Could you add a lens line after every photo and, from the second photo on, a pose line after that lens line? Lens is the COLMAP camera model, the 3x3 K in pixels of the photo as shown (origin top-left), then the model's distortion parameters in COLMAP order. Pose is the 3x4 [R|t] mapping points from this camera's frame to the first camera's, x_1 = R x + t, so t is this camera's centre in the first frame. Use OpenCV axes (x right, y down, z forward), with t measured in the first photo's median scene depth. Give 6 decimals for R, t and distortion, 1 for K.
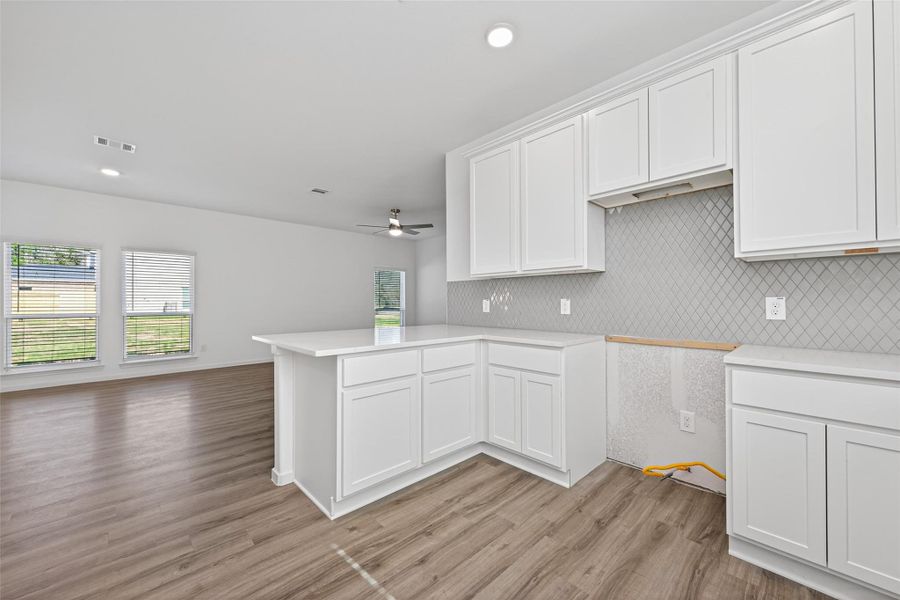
lens RADIAL K [[319.6, 0, 414.7], [0, 319.6, 298.3], [0, 0, 1]] dist [0.000291, -0.000026]
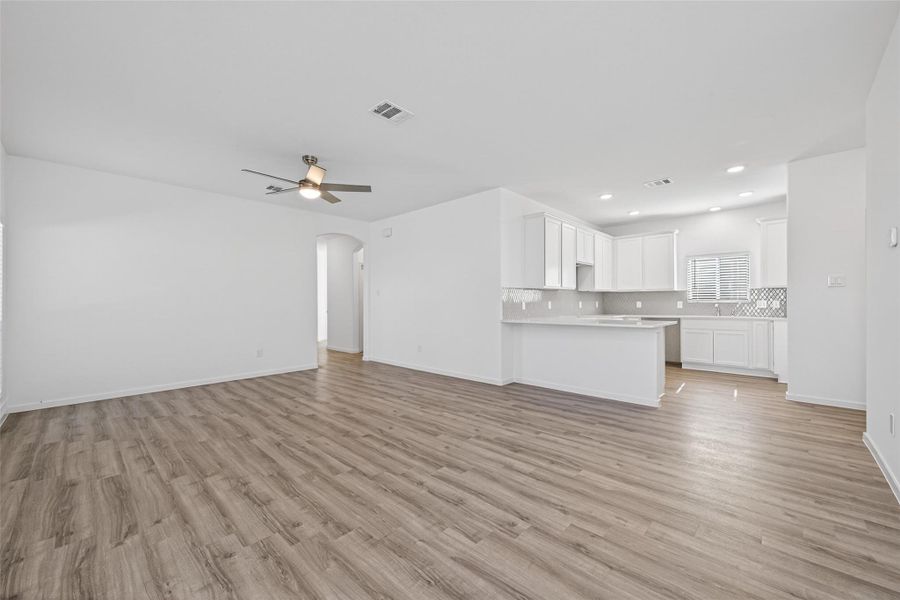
lens RADIAL K [[349.6, 0, 450.0], [0, 349.6, 300.0], [0, 0, 1]] dist [-0.000695, -0.000235]
pose [[-0.042396, 0.011173, 0.999038, -2.664344], [-0.008120, 0.999901, -0.011527, 0.035729], [-0.999068, -0.008601, -0.042301, 2.573913]]
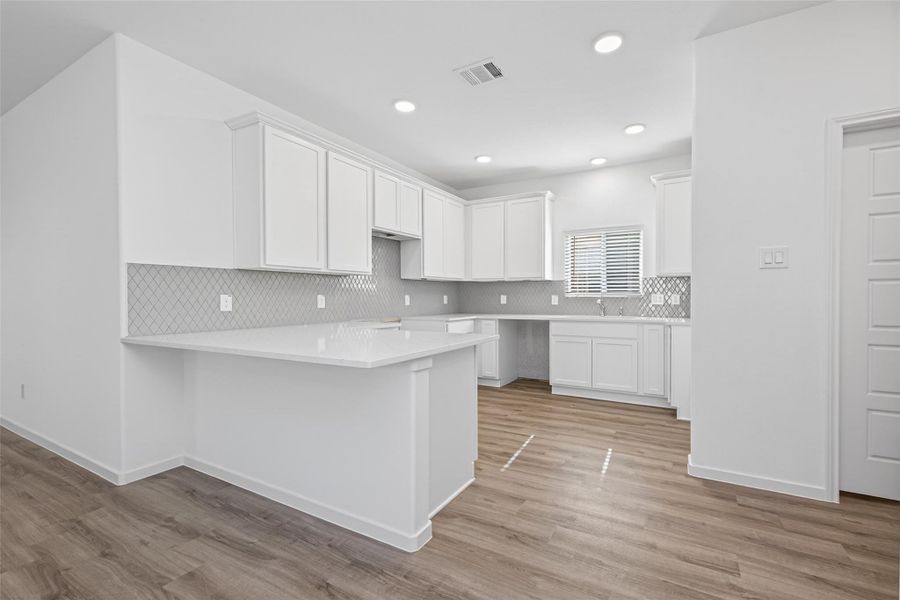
lens RADIAL K [[336.2, 0, 448.1], [0, 336.2, 297.7], [0, 0, 1]] dist [0.002384, 0.000103]
pose [[-0.193039, 0.001068, 0.981191, -1.498950], [-0.008084, 0.999964, -0.002679, 0.020473], [-0.981158, -0.008449, -0.193023, 1.372178]]
